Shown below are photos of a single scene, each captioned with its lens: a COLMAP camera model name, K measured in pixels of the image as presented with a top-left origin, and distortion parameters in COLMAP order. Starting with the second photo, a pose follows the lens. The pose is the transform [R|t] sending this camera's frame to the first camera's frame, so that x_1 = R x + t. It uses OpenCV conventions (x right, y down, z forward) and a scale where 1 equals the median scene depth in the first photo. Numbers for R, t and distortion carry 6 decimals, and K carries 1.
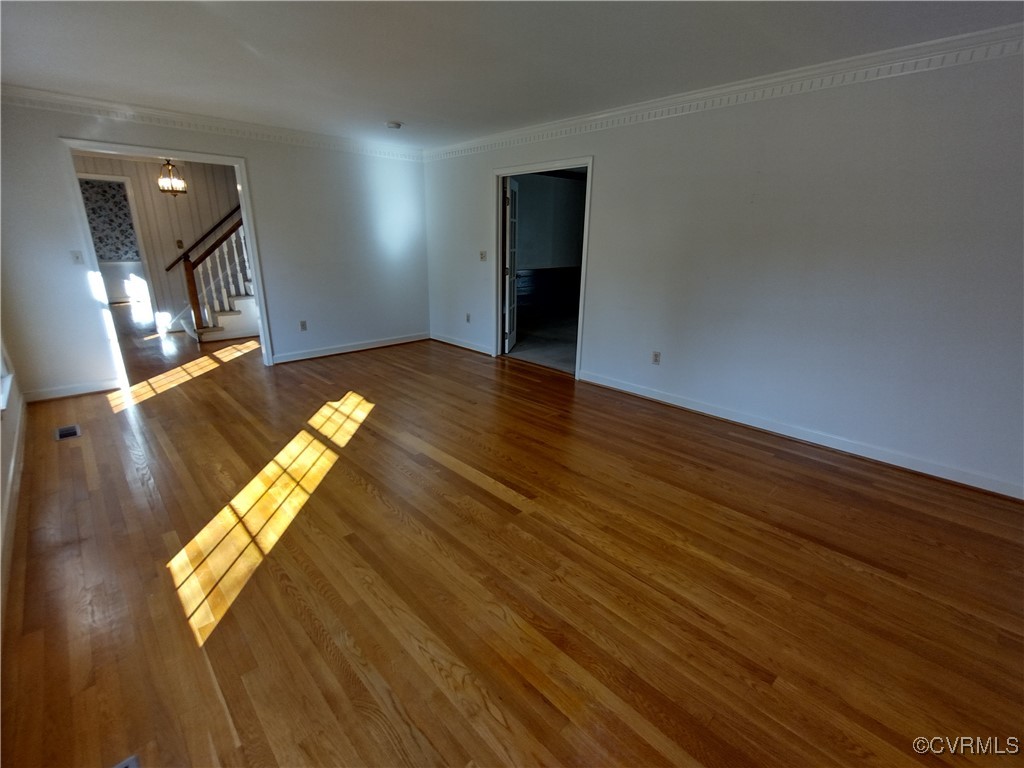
lens RADIAL K [[461.3, 0, 512.0], [0, 461.3, 384.0], [0, 0, 1]] dist [-0.000415, 0.001060]
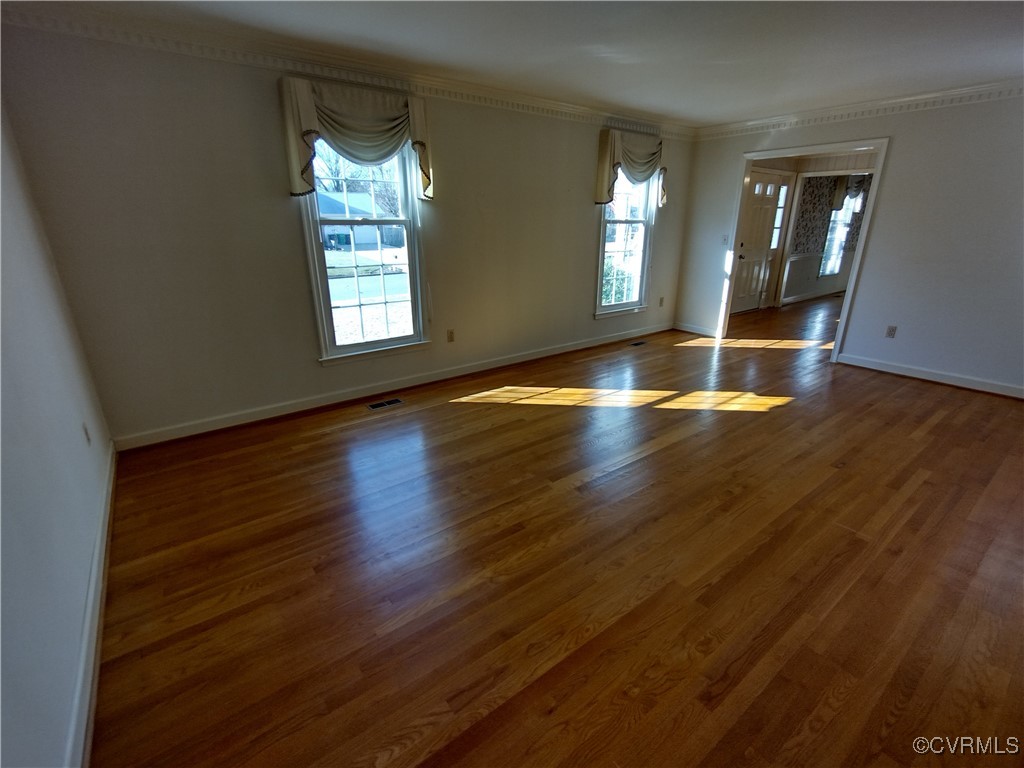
lens RADIAL K [[470.2, 0, 510.8], [0, 470.2, 386.5], [0, 0, 1]] dist [-0.002522, 0.001299]
pose [[-0.114475, 0.315178, -0.942103, 0.558154], [-0.302600, 0.892209, 0.335255, -0.142135], [0.946218, 0.323458, -0.006762, 0.484899]]
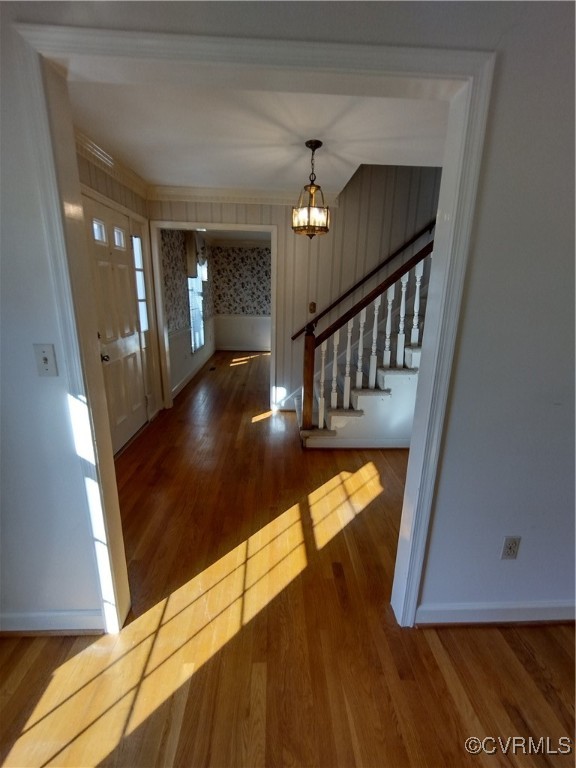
lens RADIAL K [[352.7, 0, 289.4], [0, 352.7, 377.1], [0, 0, 1]] dist [-0.002522, 0.001299]
pose [[0.749390, 0.160203, -0.642456, -0.526591], [-0.209305, 0.977850, -0.000305, -0.273916], [0.628177, 0.134698, 0.766322, 0.812052]]
